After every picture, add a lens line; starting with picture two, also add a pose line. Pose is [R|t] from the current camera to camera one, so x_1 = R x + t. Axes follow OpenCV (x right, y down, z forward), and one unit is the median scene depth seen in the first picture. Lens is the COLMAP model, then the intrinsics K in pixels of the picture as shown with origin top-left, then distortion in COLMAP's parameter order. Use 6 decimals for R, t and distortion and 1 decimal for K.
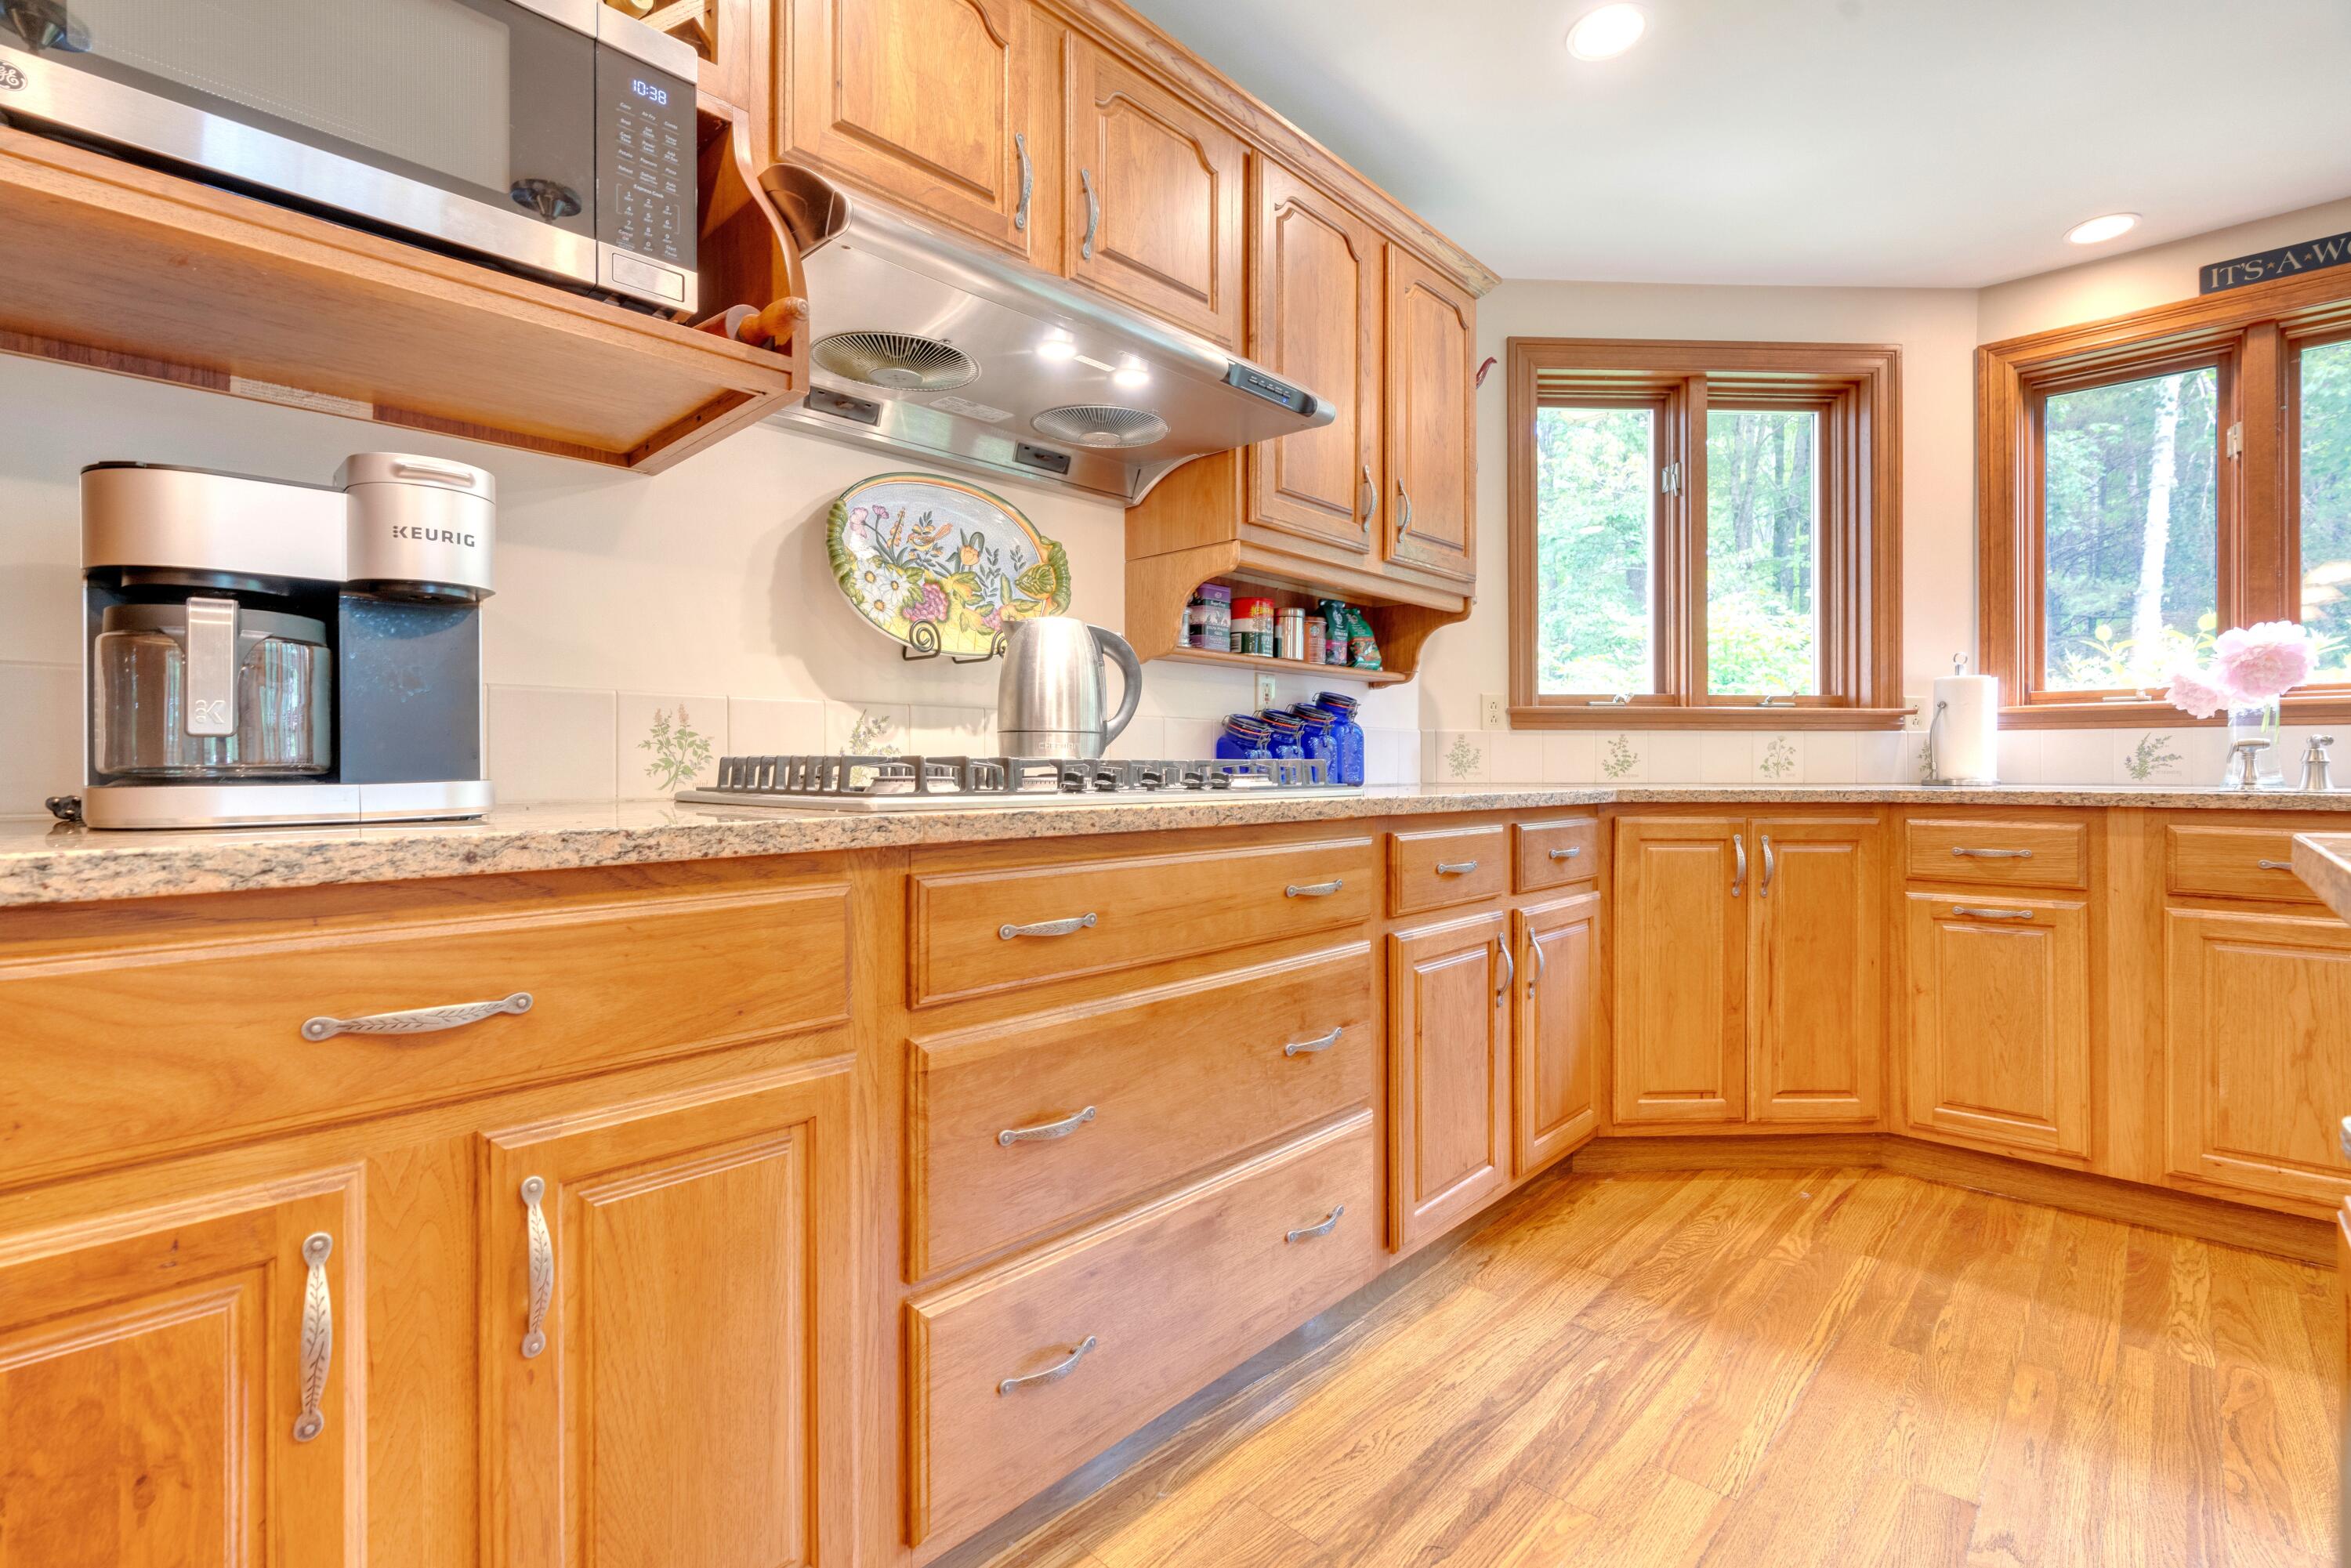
lens RADIAL K [[1054.1, 0, 1178.9], [0, 1054.1, 766.1], [0, 0, 1]] dist [-0.014848, 0.006219]
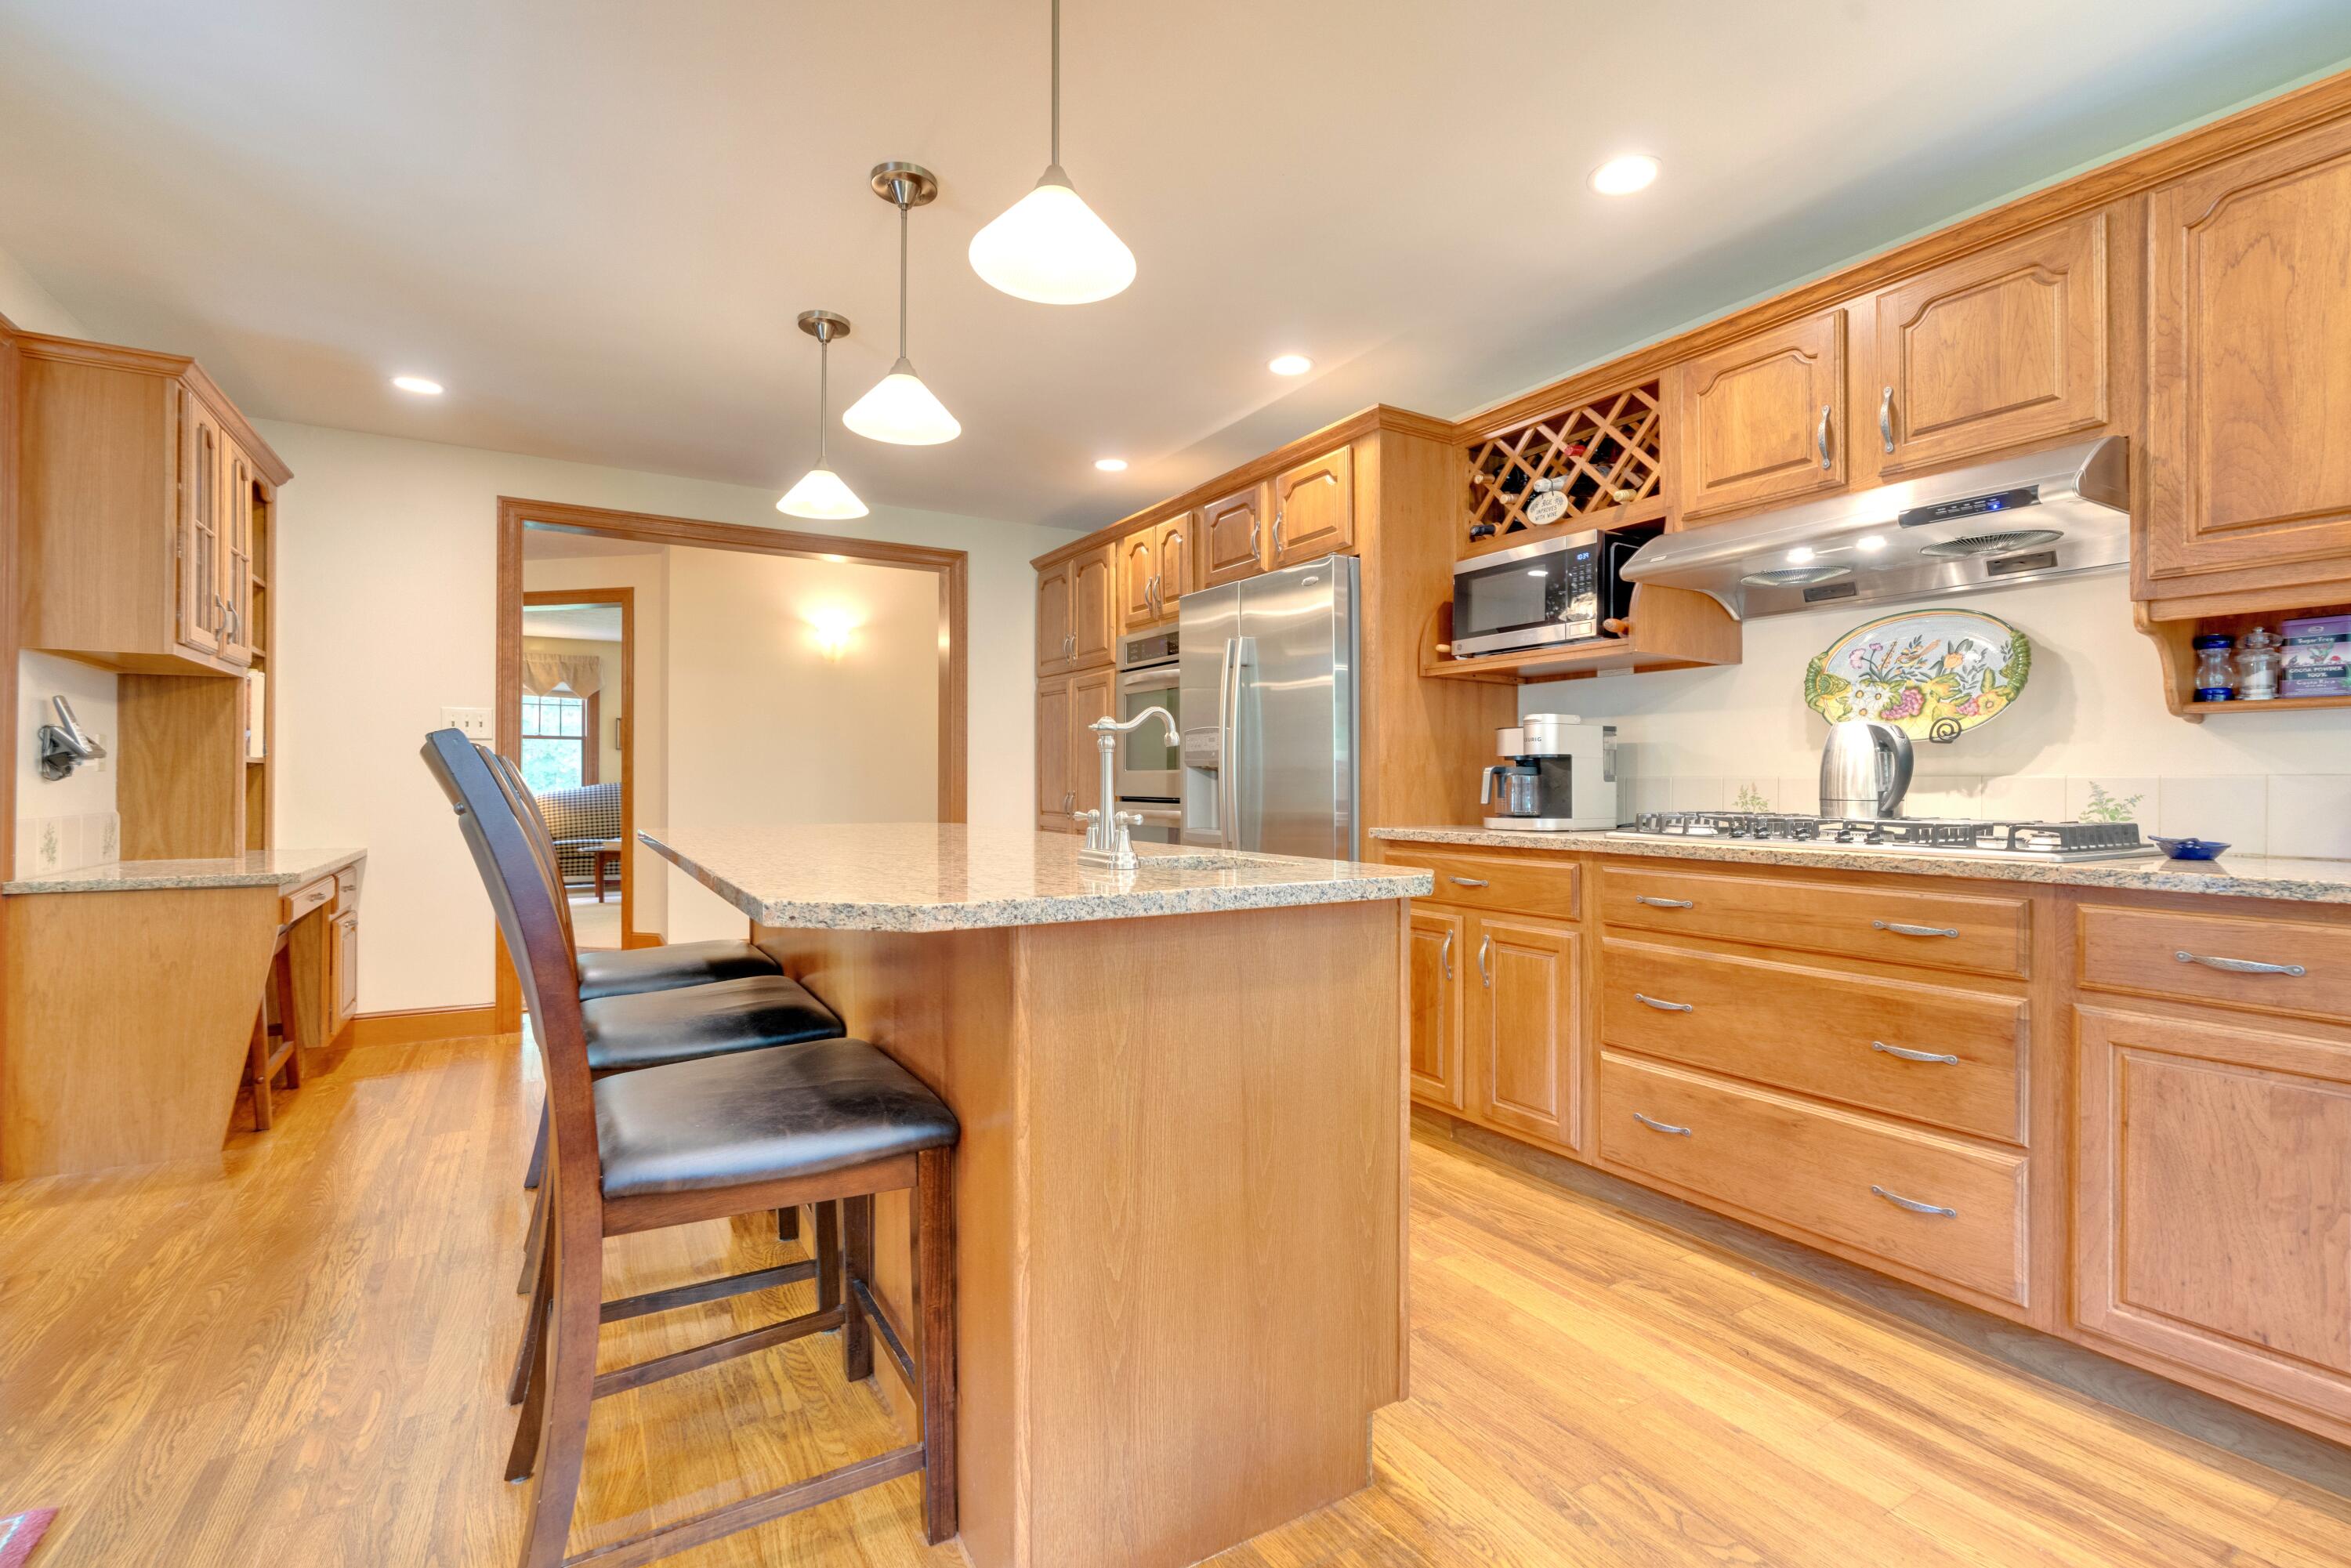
lens RADIAL K [[1054.1, 0, 1210.6], [0, 1054.1, 787.5], [0, 0, 1]] dist [-0.014848, 0.006219]
pose [[-0.245430, 0.005283, -0.969400, 1.028845], [-0.001646, 0.999981, 0.005867, -0.038238], [0.969413, 0.003036, -0.245417, 0.338956]]
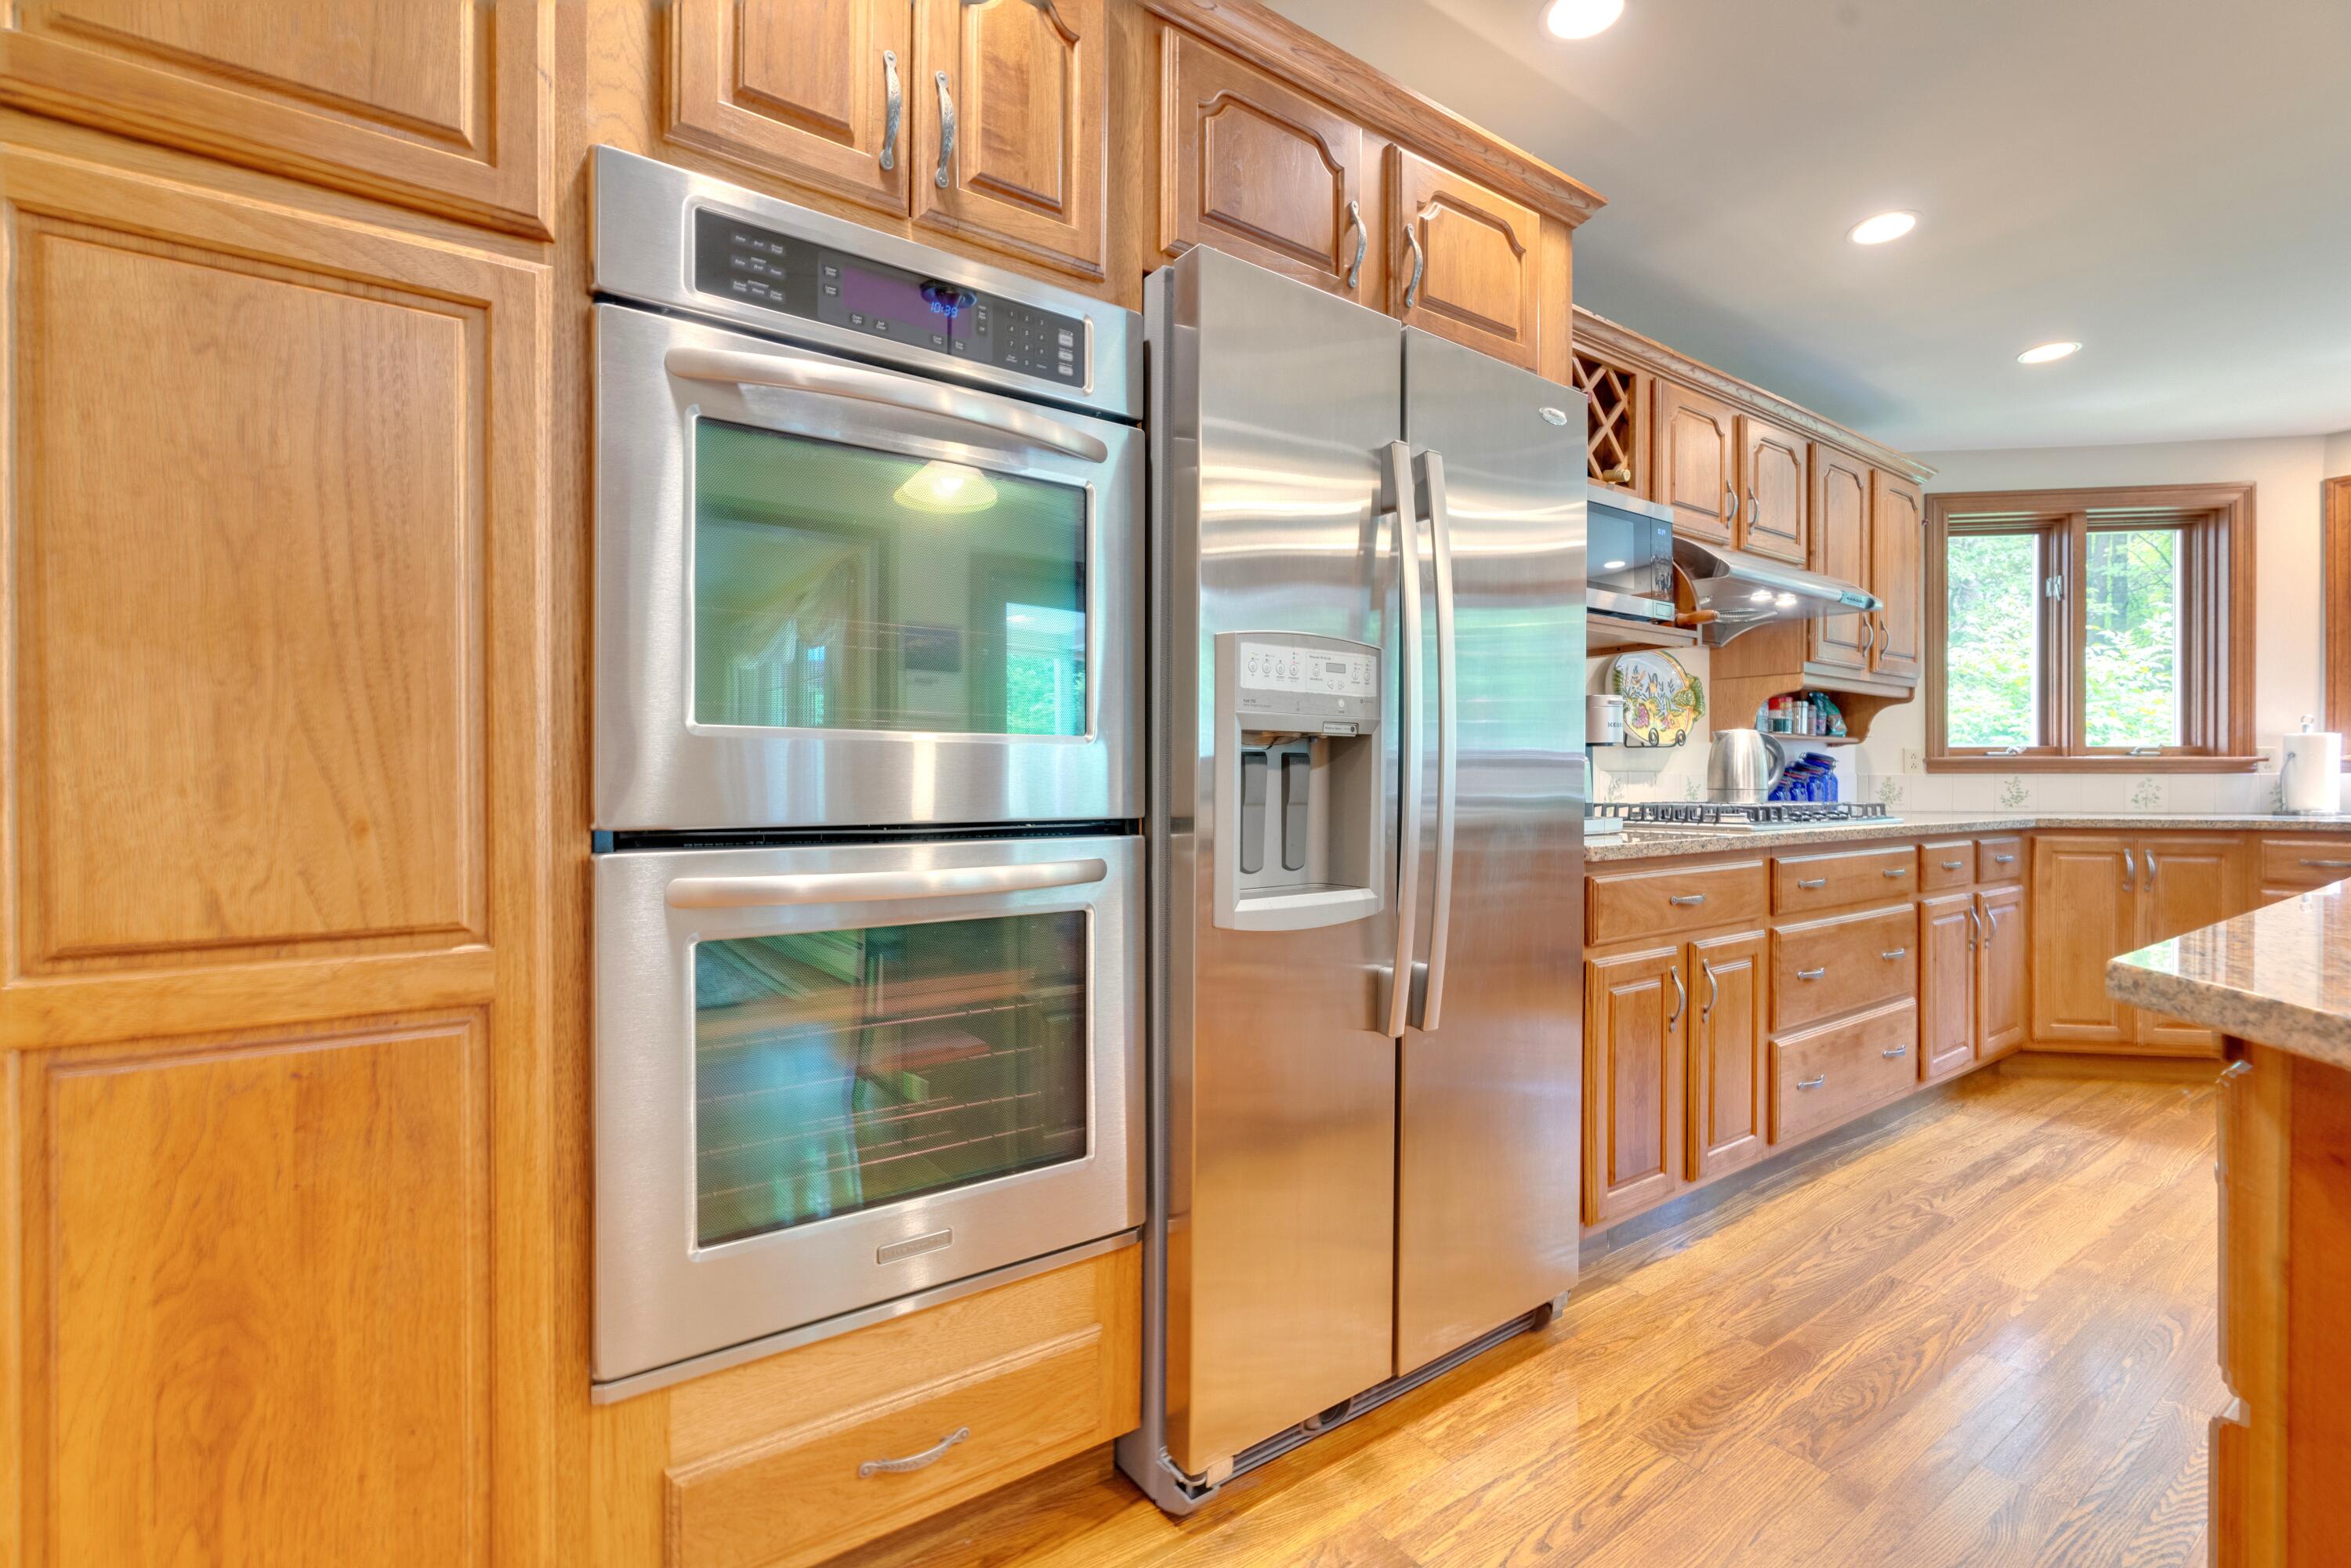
lens RADIAL K [[1054.1, 0, 1184.7], [0, 1054.1, 783.7], [0, 0, 1]] dist [-0.014848, 0.006219]
pose [[0.982395, -0.000188, -0.186814, -0.516548], [0.000461, 0.999999, 0.001417, -0.031135], [0.186814, -0.001479, 0.982394, -0.723962]]
